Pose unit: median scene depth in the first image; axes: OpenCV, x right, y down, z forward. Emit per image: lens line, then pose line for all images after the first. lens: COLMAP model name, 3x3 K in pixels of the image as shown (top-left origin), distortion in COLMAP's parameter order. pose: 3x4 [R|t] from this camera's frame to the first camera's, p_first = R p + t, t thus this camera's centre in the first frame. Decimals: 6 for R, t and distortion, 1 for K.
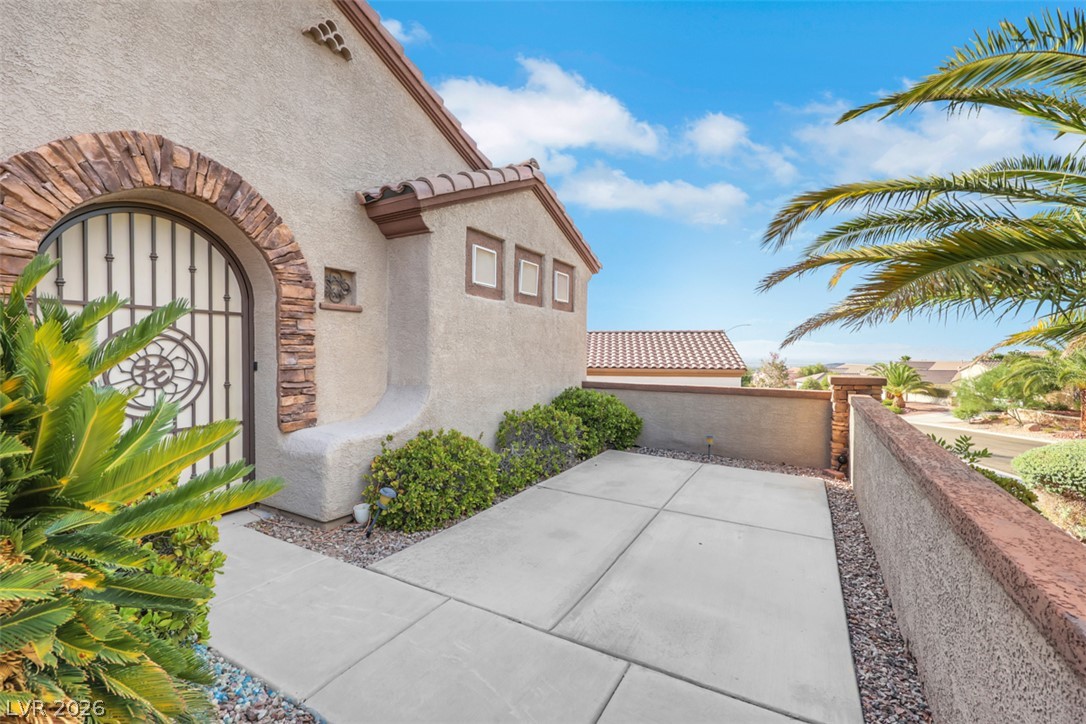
lens RADIAL K [[451.3, 0, 543.0], [0, 451.3, 362.0], [0, 0, 1]] dist [0.000210, 0.000367]
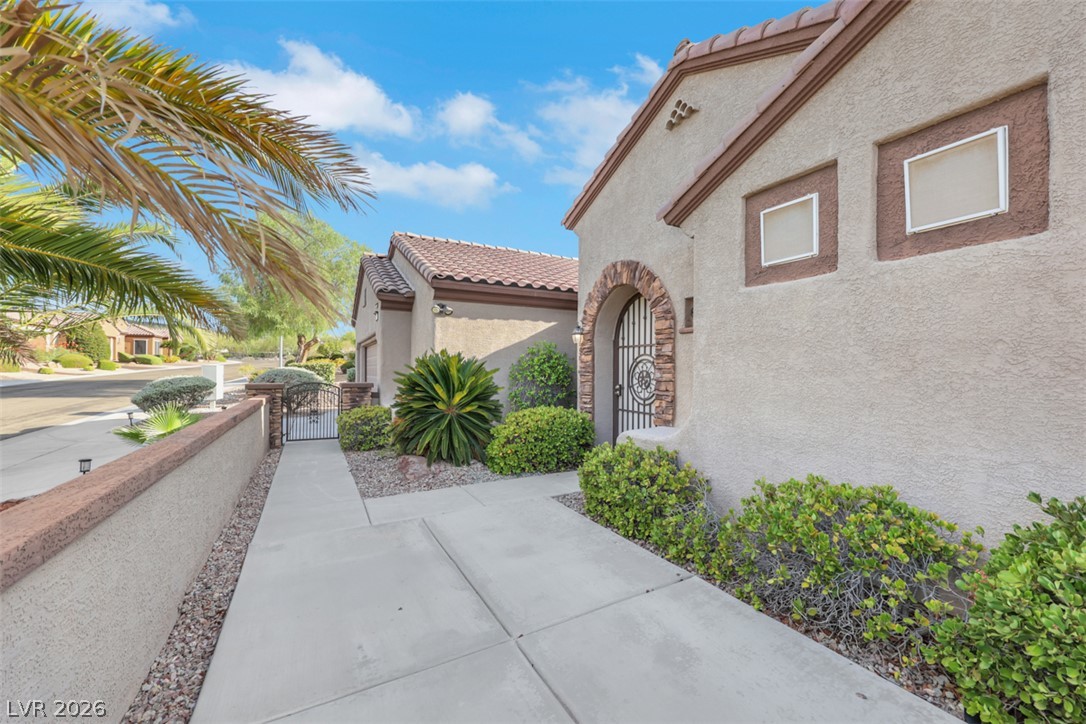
lens RADIAL K [[438.8, 0, 561.2], [0, 438.8, 373.2], [0, 0, 1]] dist [-0.000216, 0.000024]
pose [[-0.503555, -0.002935, -0.863958, 0.672351], [-0.028918, 0.999491, 0.013460, -0.015317], [0.863479, 0.031762, -0.503383, 1.251131]]
